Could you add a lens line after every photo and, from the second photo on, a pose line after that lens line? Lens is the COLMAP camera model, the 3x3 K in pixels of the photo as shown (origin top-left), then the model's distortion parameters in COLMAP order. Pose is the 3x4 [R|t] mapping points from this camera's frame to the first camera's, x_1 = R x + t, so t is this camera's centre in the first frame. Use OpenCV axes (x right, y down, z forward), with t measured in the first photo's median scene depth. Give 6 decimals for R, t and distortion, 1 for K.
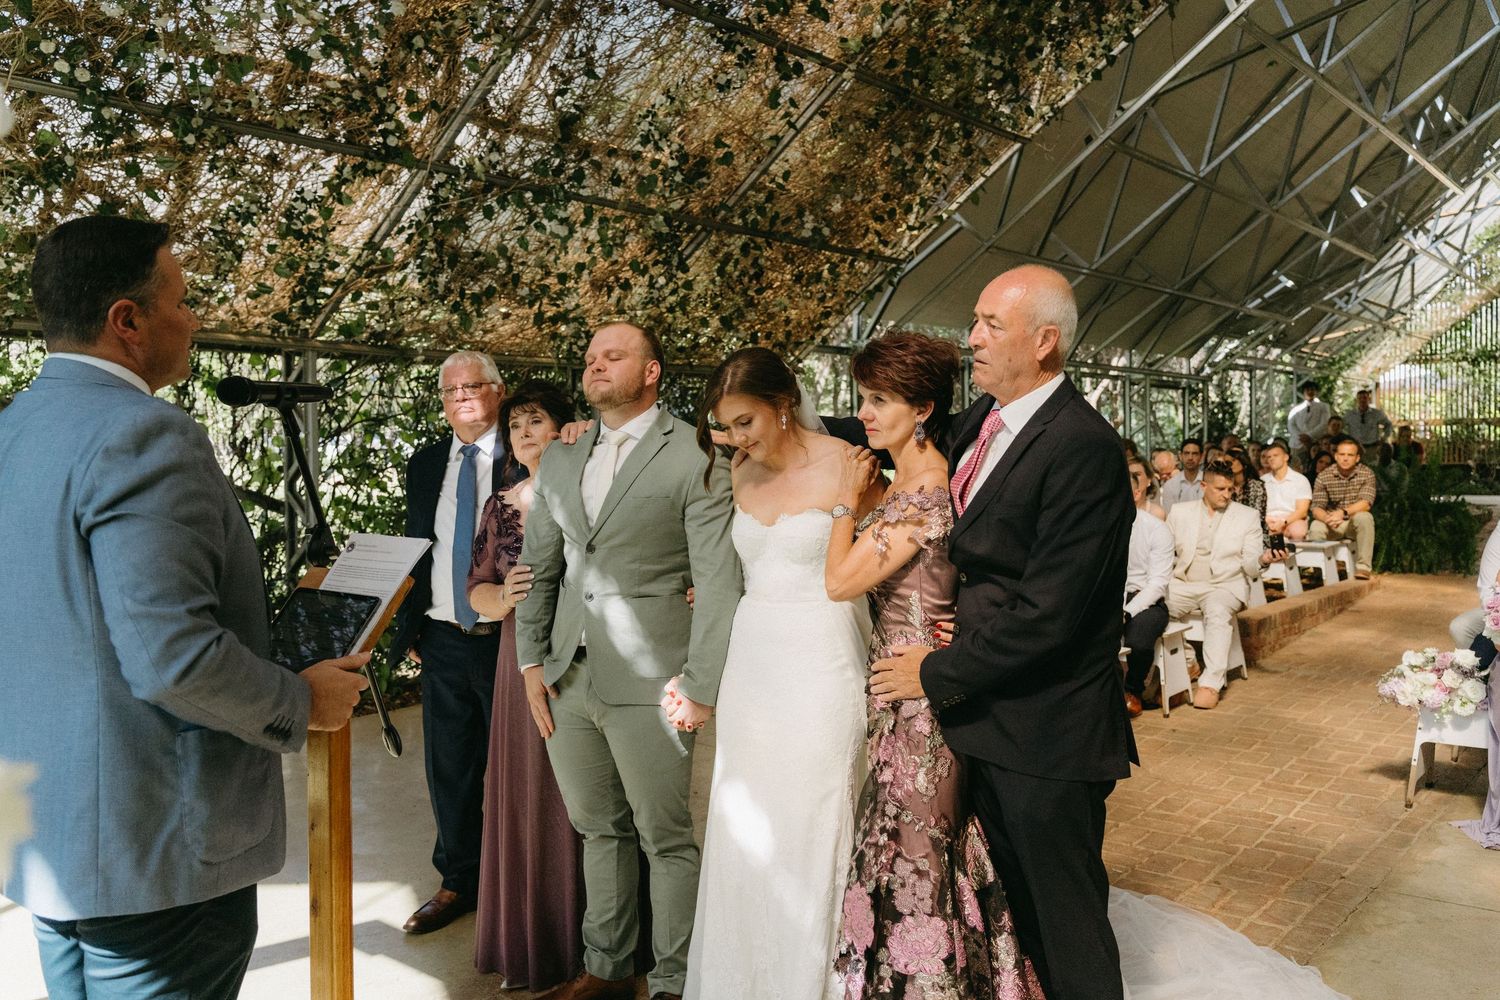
lens RADIAL K [[1216.9, 0, 763.1], [0, 1216.9, 502.9], [0, 0, 1]] dist [-0.001772, -0.025387]
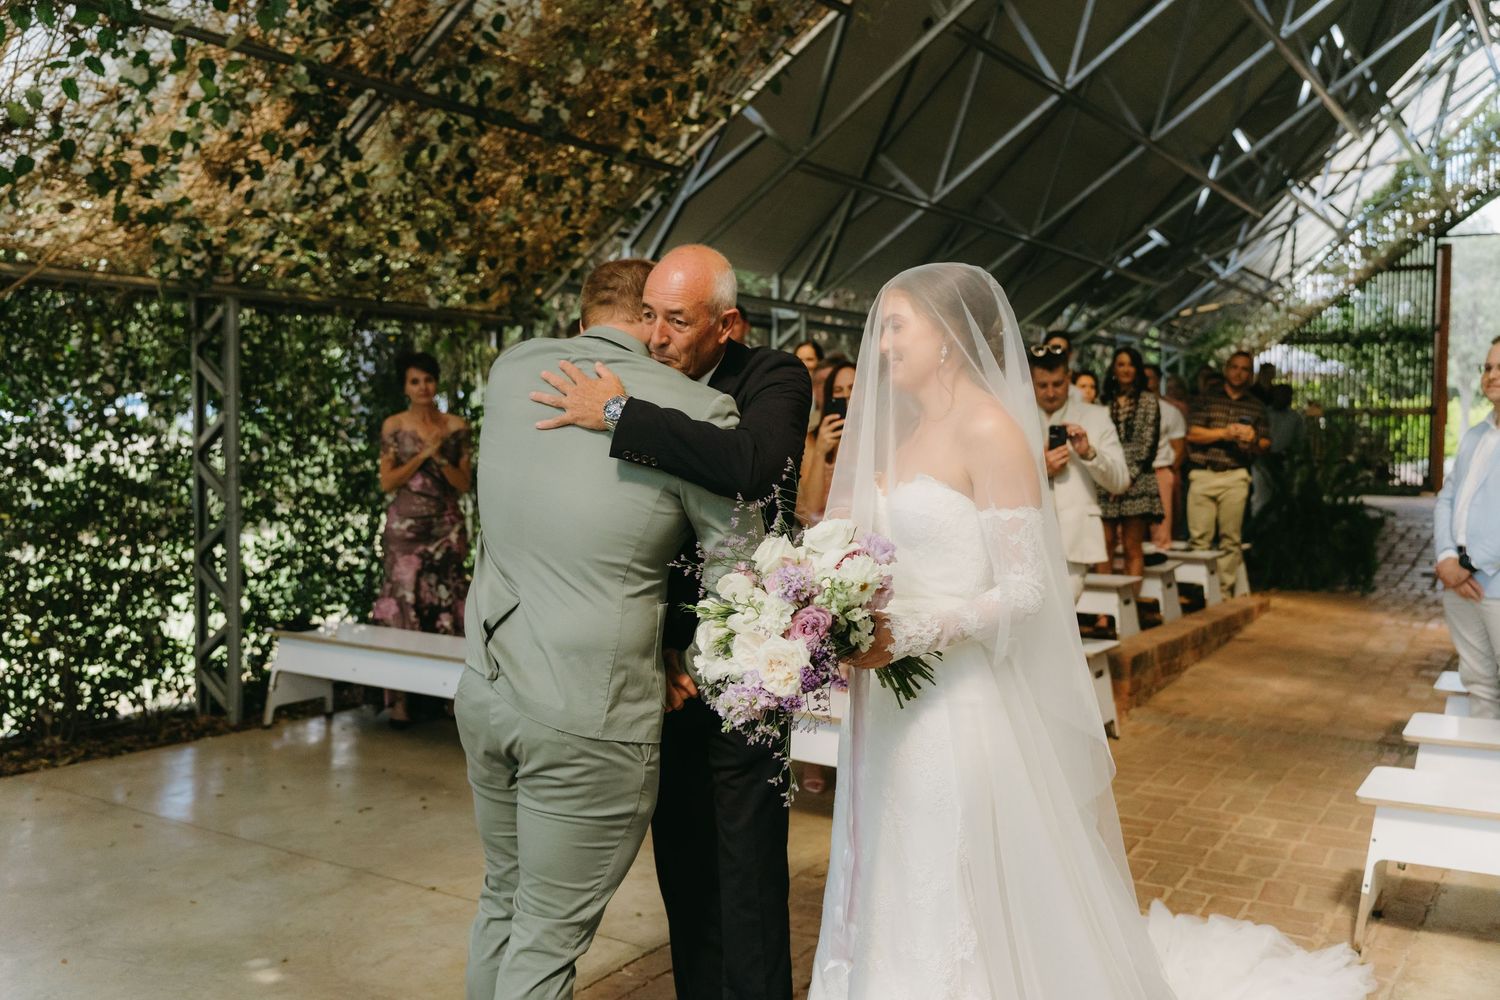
lens RADIAL K [[1448.3, 0, 745.9], [0, 1448.3, 503.6], [0, 0, 1]] dist [-0.005783, 0.000000]
pose [[0.990599, 0.012820, 0.136195, 0.049526], [-0.013733, 0.999889, 0.005766, -0.002191], [-0.136106, -0.007582, 0.990665, 0.162904]]
